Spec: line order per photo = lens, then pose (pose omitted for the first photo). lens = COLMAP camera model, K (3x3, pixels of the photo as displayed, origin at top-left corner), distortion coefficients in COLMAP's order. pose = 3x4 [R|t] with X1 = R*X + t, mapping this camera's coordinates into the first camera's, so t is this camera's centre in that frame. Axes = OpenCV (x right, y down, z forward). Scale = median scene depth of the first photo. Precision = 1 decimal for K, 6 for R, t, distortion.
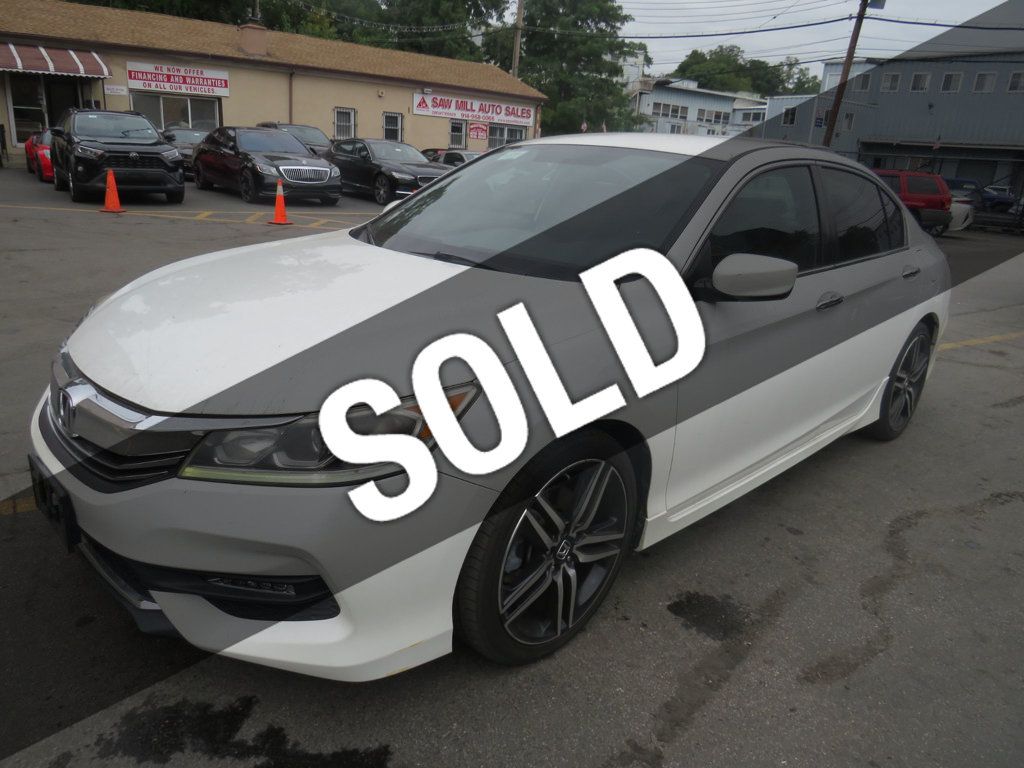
lens RADIAL K [[750.3, 0, 495.0], [0, 750.3, 389.3], [0, 0, 1]] dist [-0.027171, 0.001791]
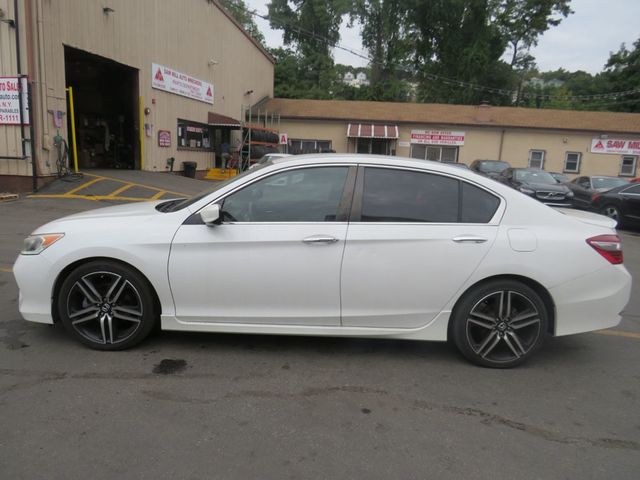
lens RADIAL K [[468.9, 0, 309.4], [0, 468.9, 243.3], [0, 0, 1]] dist [-0.027171, 0.001791]
pose [[0.712826, 0.099051, -0.694311, 0.182743], [-0.216271, 0.972777, -0.083261, -0.002022], [0.667163, 0.209510, 0.714842, 0.029491]]
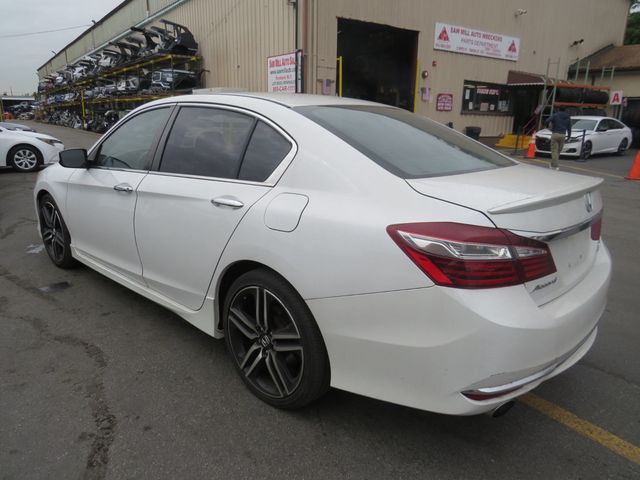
lens RADIAL K [[470.7, 0, 320.0], [0, 470.7, 240.0], [0, 0, 1]] dist [-0.023076, 0.009074]
pose [[0.036737, 0.198995, -0.979312, 0.225524], [-0.324305, 0.929308, 0.176669, -0.050222], [0.945239, 0.311106, 0.098675, 0.203559]]
